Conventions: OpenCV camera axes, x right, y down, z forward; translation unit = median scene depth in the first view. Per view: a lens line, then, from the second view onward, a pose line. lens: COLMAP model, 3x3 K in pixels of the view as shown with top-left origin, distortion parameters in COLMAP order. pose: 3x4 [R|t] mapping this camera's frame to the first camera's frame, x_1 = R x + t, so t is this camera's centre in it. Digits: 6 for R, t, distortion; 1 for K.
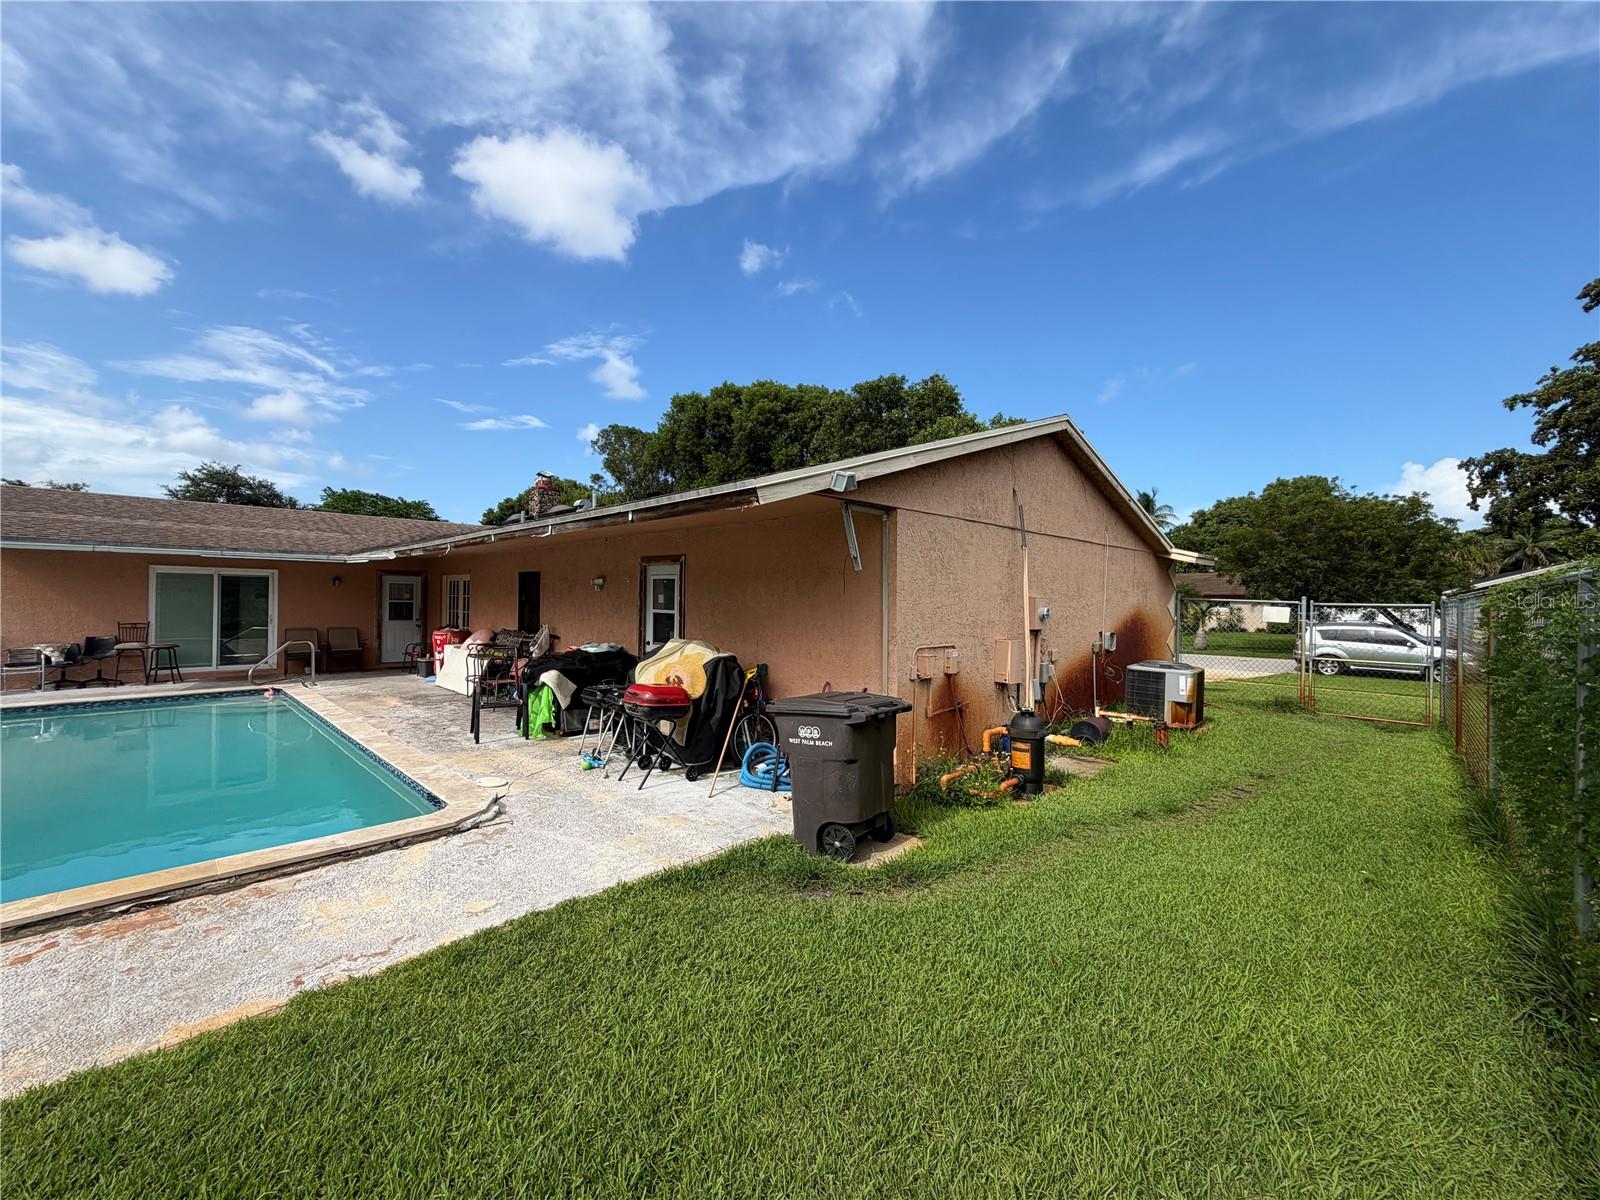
lens RADIAL K [[646.9, 0, 794.4], [0, 646.9, 594.9], [0, 0, 1]] dist [0.007585, -0.000077]
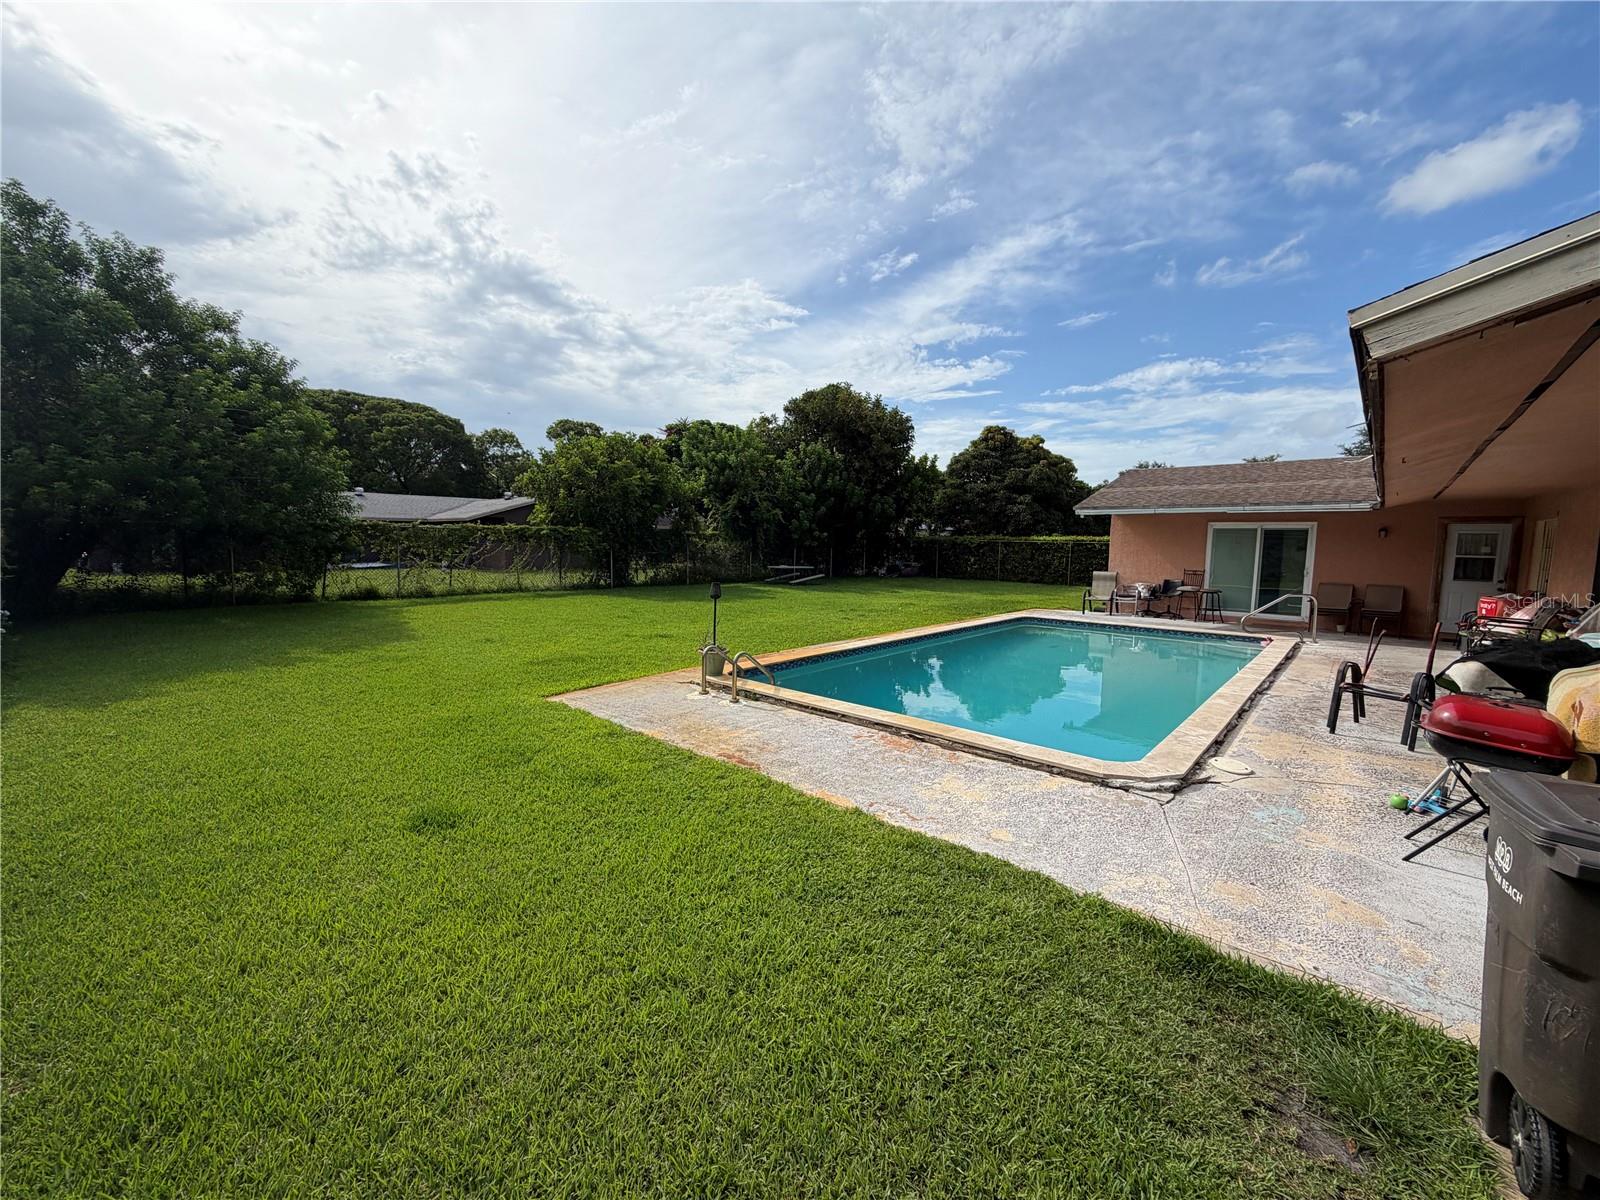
lens RADIAL K [[646.9, 0, 799.2], [0, 646.9, 598.3], [0, 0, 1]] dist [0.007585, -0.000077]
pose [[0.034249, 0.079071, -0.996280, 0.207538], [-0.005710, 0.996865, 0.078921, 0.004006], [0.999397, 0.002985, 0.034593, 0.246435]]
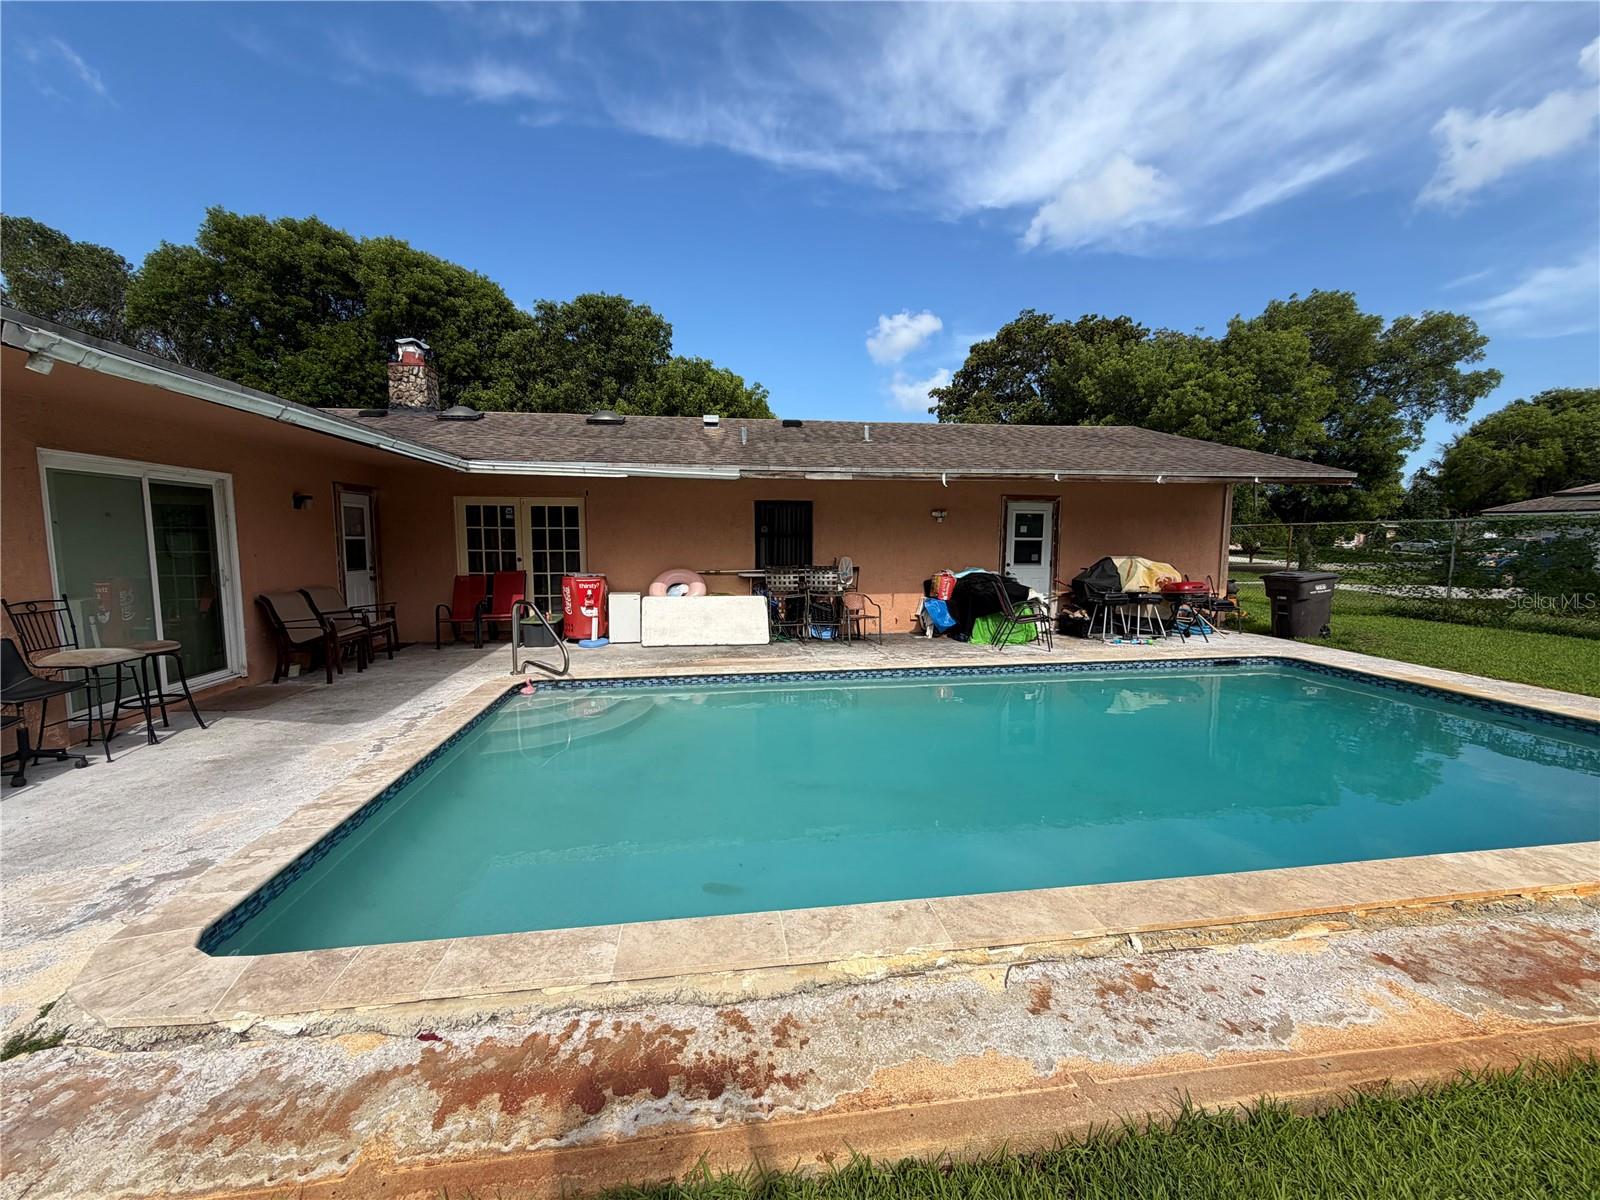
lens RADIAL K [[646.9, 0, 796.9], [0, 646.9, 598.4], [0, 0, 1]] dist [0.007585, -0.000077]
pose [[0.609647, -0.087039, 0.787880, -1.207369], [0.001527, 0.994080, 0.108638, 0.001825], [-0.792672, -0.065028, 0.606171, 0.460861]]
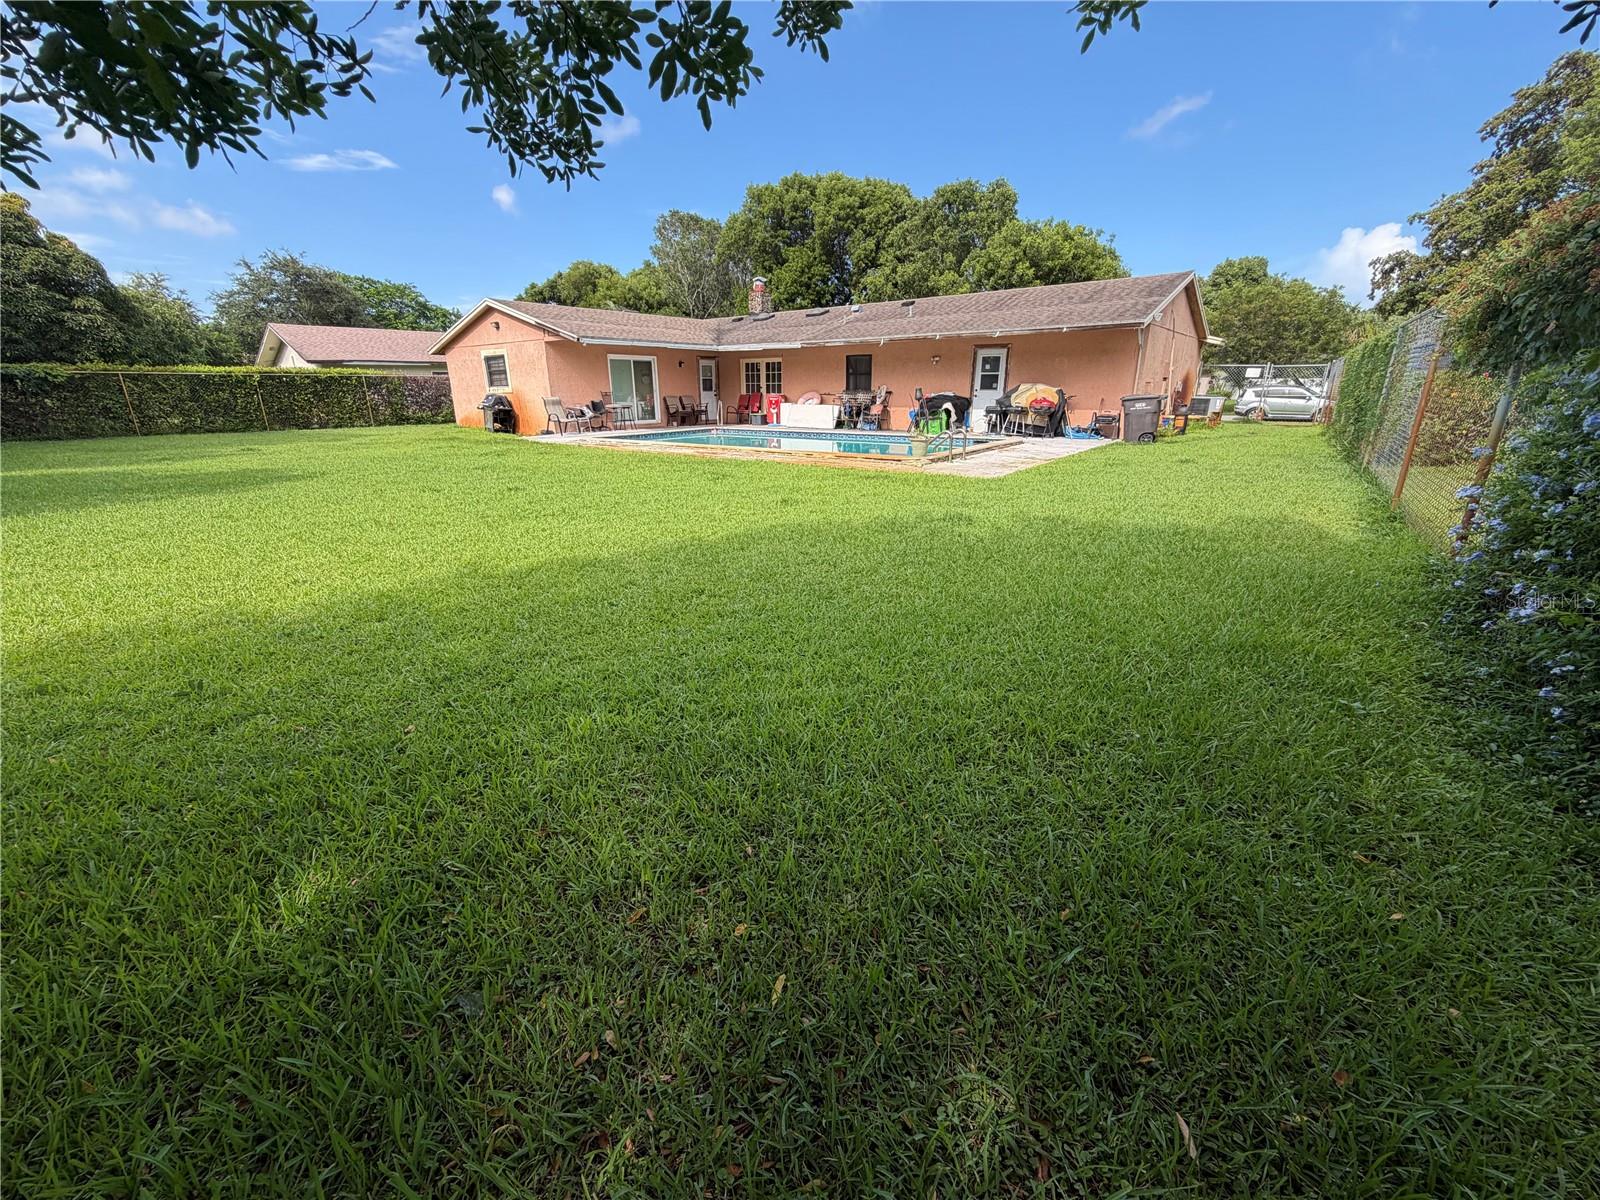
lens RADIAL K [[646.9, 0, 791.5], [0, 646.9, 600.2], [0, 0, 1]] dist [0.007585, -0.000077]
pose [[0.993147, -0.052743, 0.104293, -0.866392], [0.016823, 0.947599, 0.319019, 0.033153], [-0.115654, -0.315078, 0.941992, -0.878843]]
